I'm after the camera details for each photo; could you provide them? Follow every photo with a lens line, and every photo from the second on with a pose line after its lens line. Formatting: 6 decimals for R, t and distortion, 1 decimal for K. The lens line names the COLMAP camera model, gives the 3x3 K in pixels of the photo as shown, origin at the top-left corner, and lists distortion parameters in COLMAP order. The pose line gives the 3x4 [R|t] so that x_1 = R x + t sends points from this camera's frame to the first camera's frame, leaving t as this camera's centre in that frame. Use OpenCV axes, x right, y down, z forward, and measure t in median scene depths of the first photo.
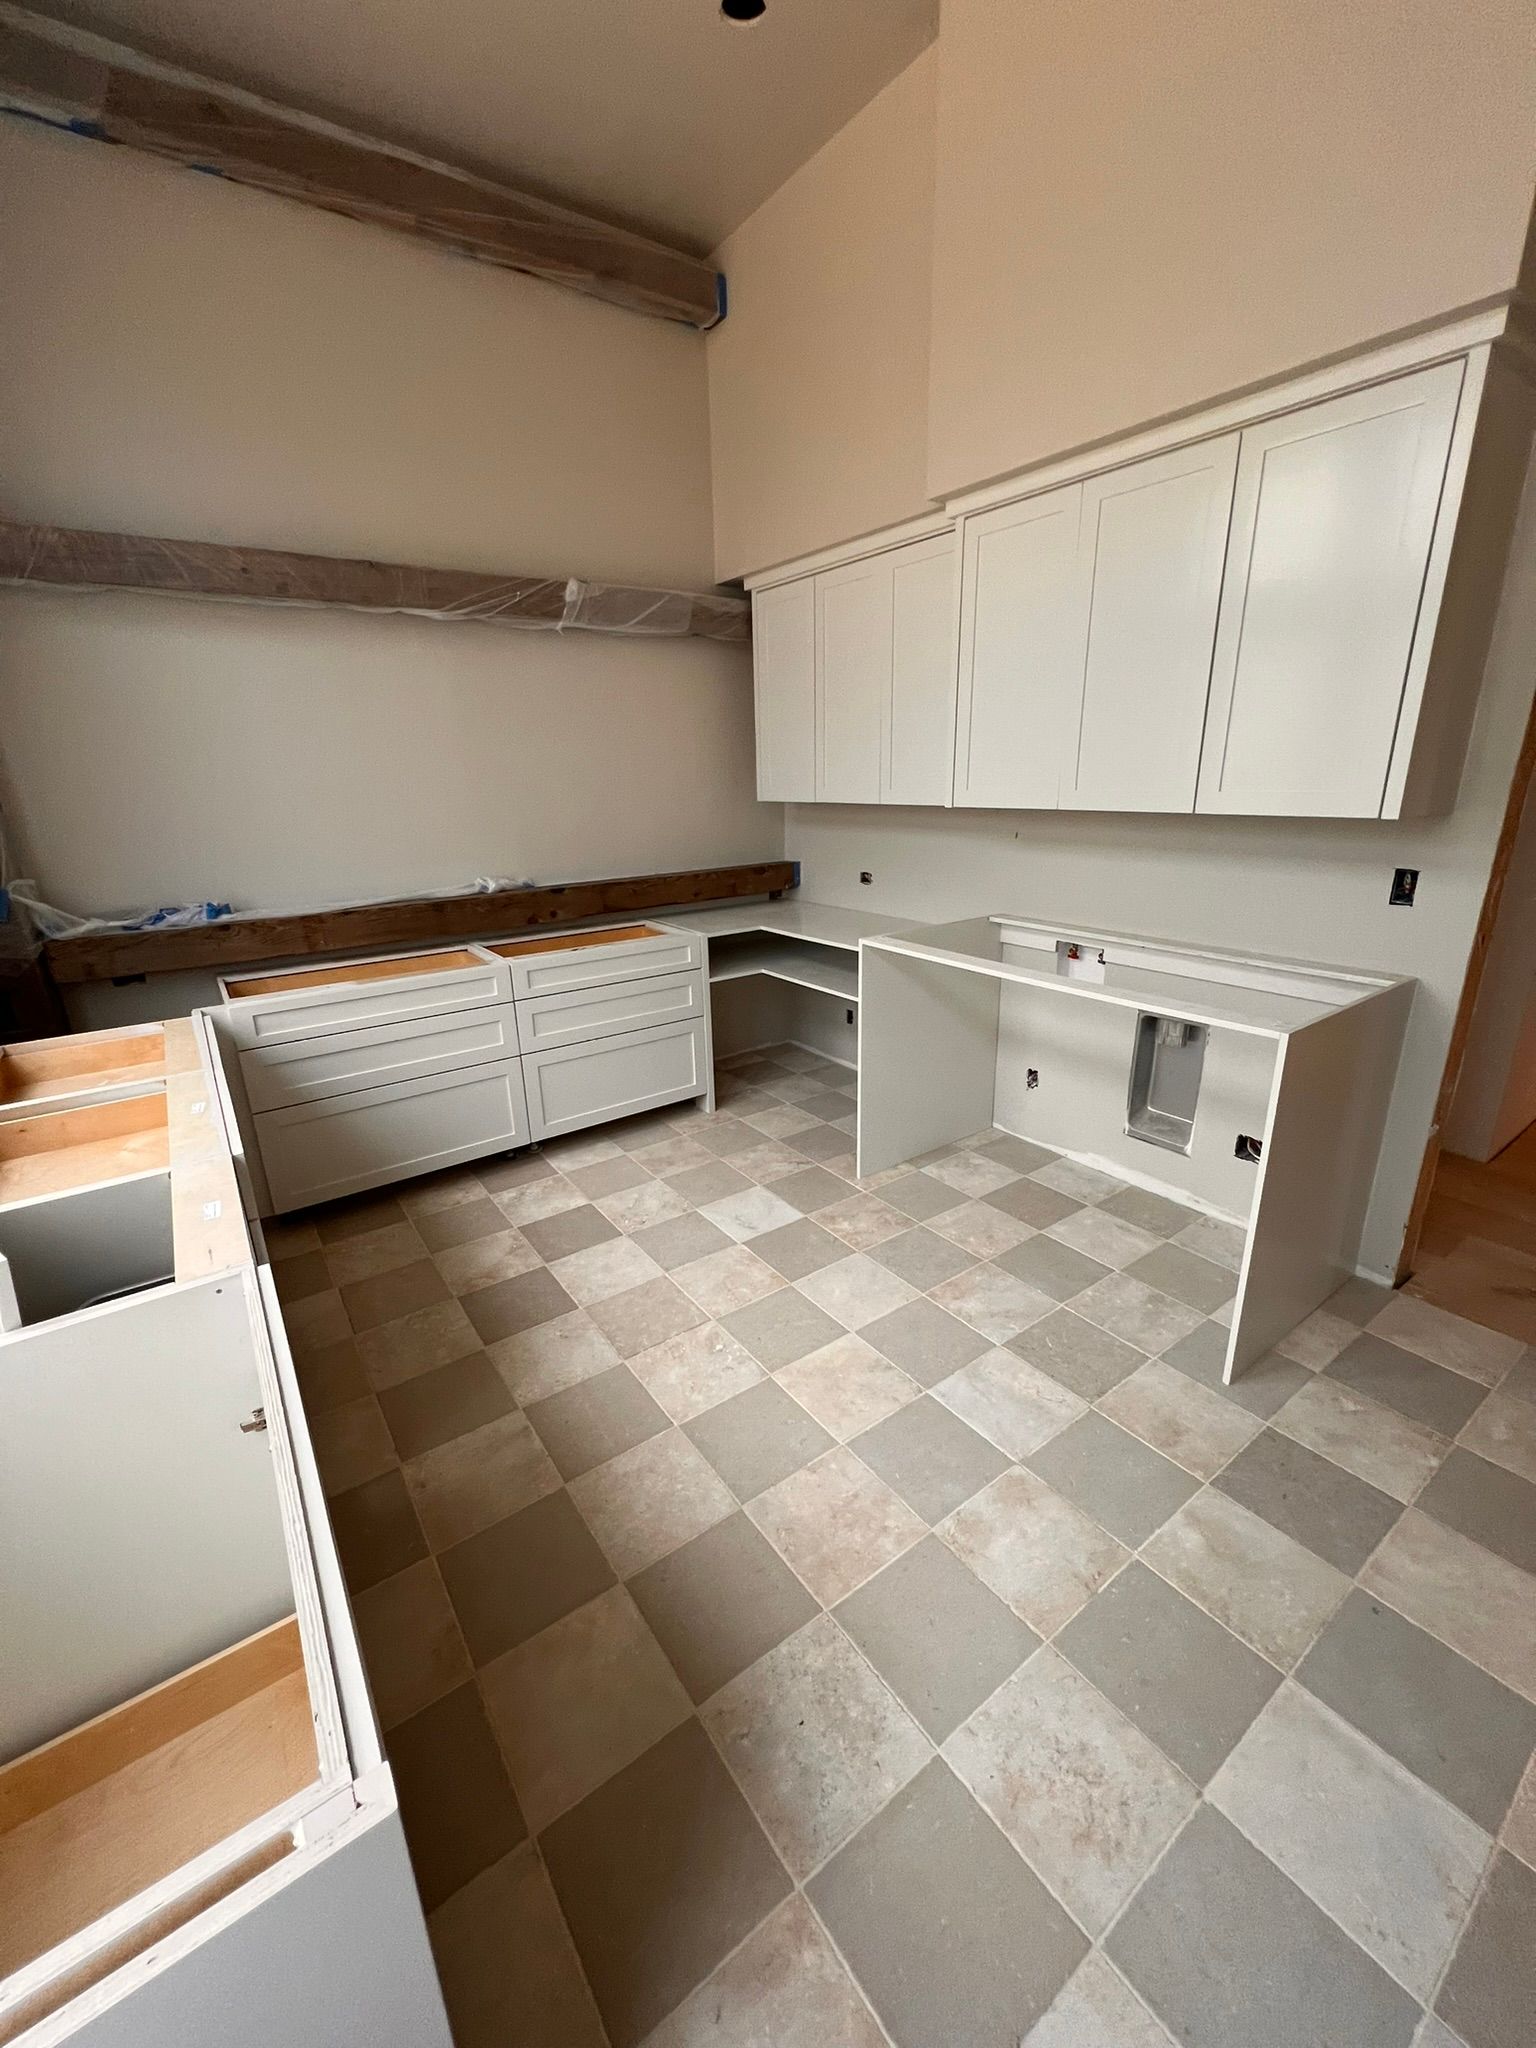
lens RADIAL K [[849.2, 0, 766.1], [0, 849.2, 1031.5], [0, 0, 1]] dist [-0.002113, -0.000780]
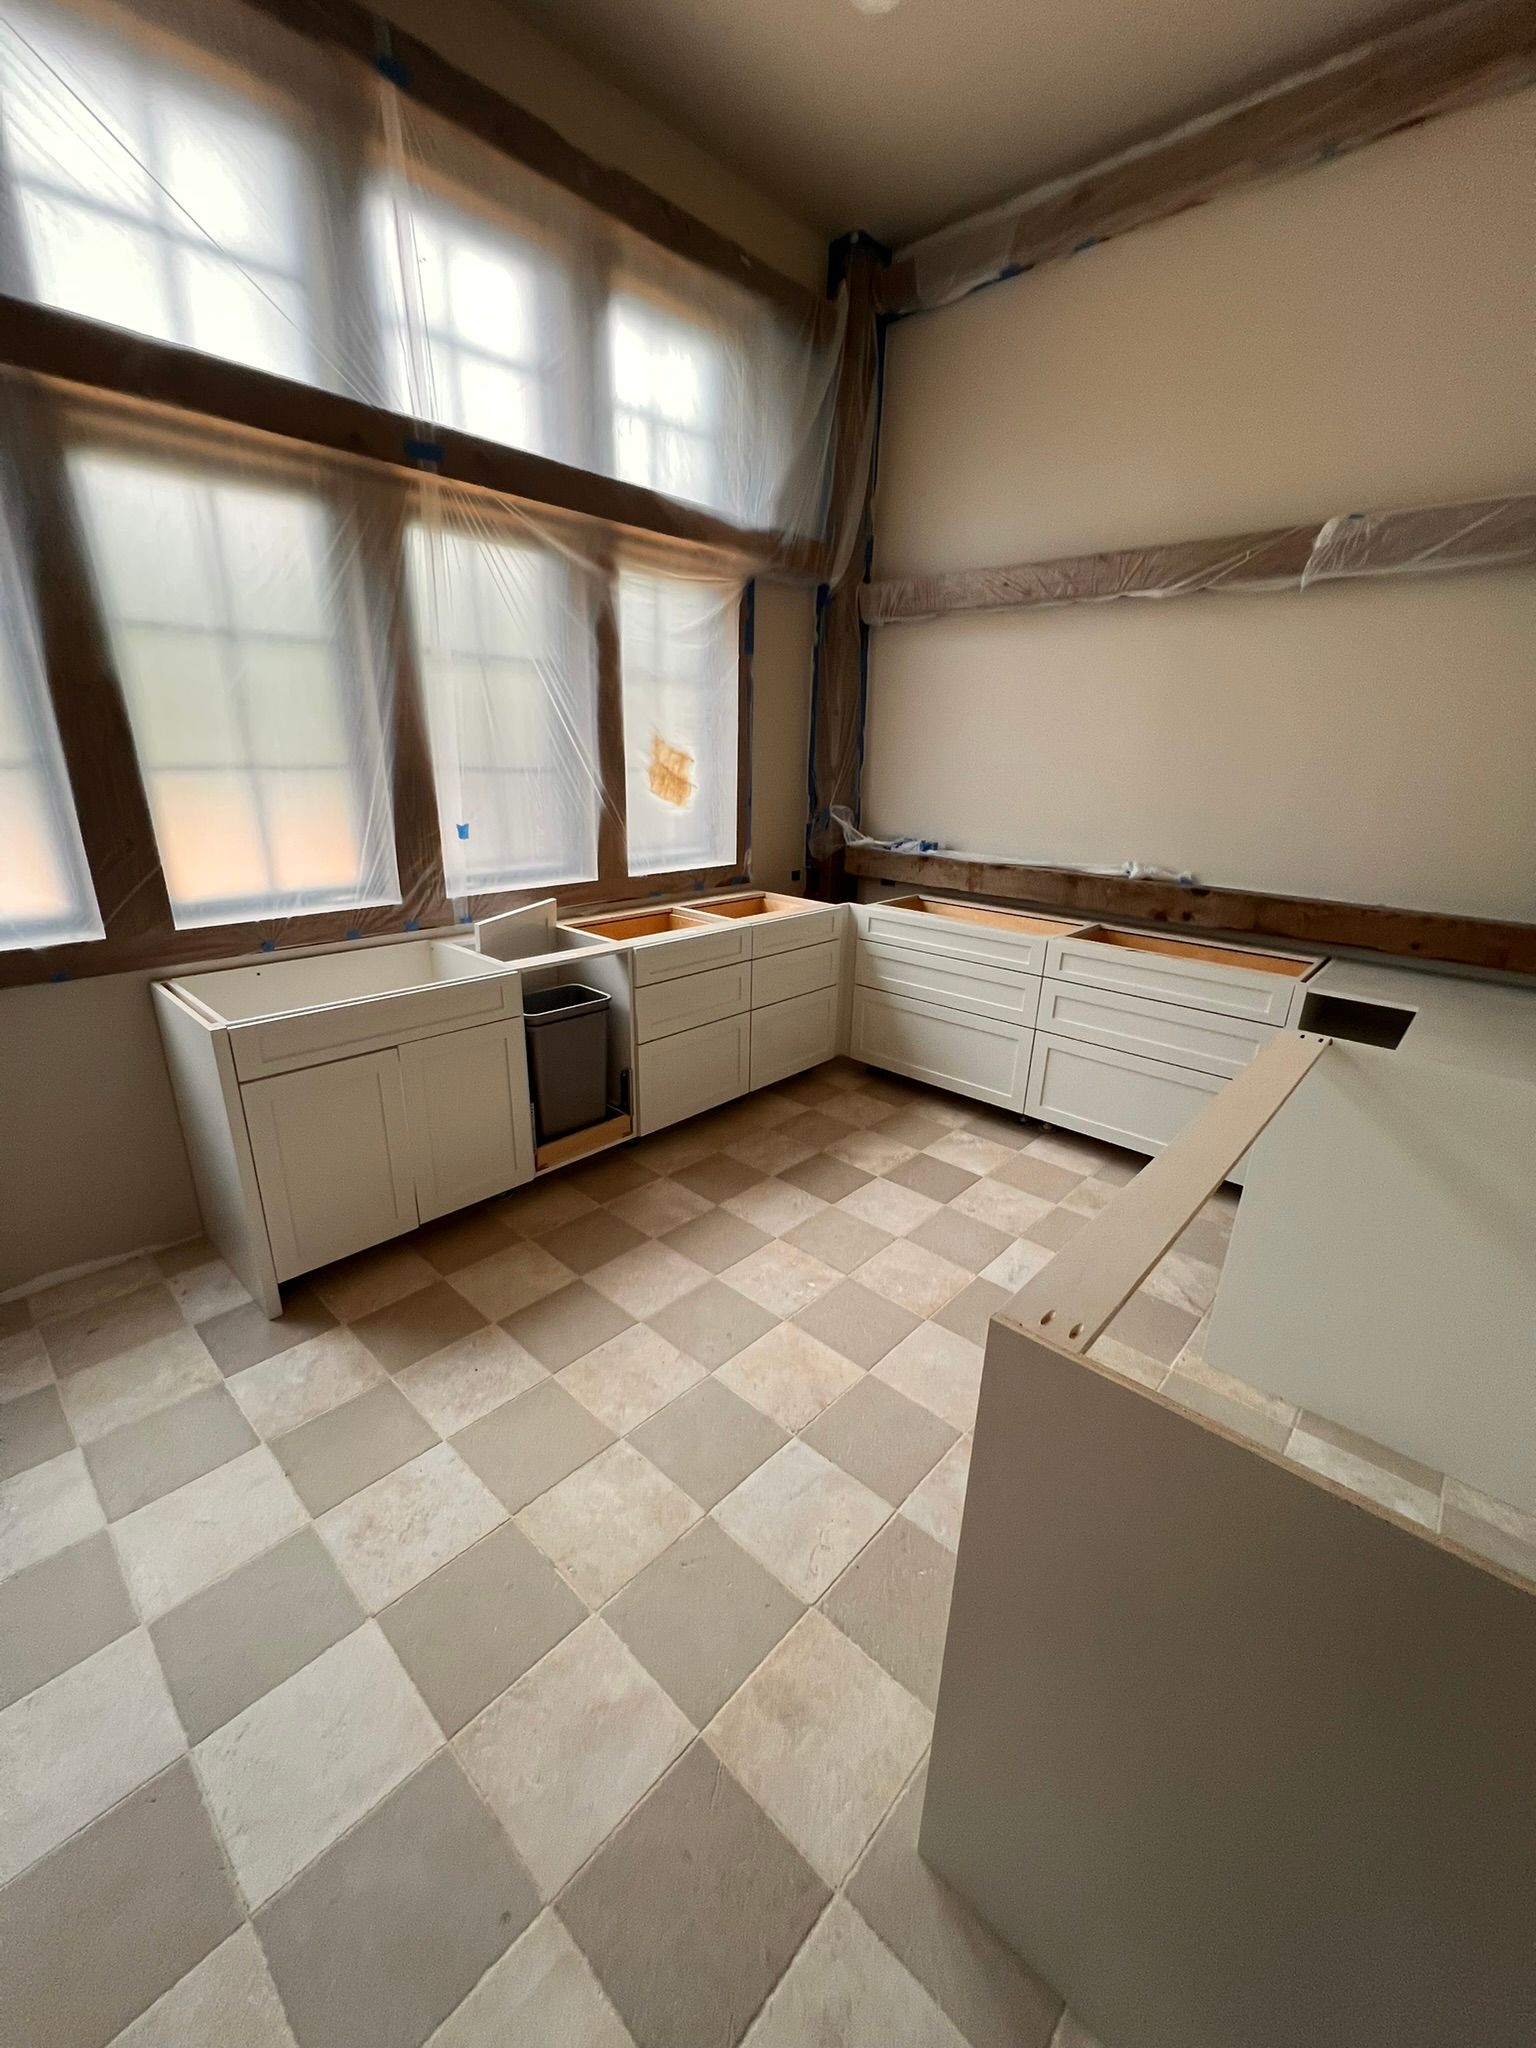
lens RADIAL K [[849.2, 0, 766.1], [0, 849.2, 1031.5], [0, 0, 1]] dist [-0.002113, -0.000780]
pose [[0.160162, 0.340945, -0.926339, 0.714120], [-0.316507, 0.906641, 0.278972, -0.178591], [0.934971, 0.248512, 0.253121, 0.505009]]
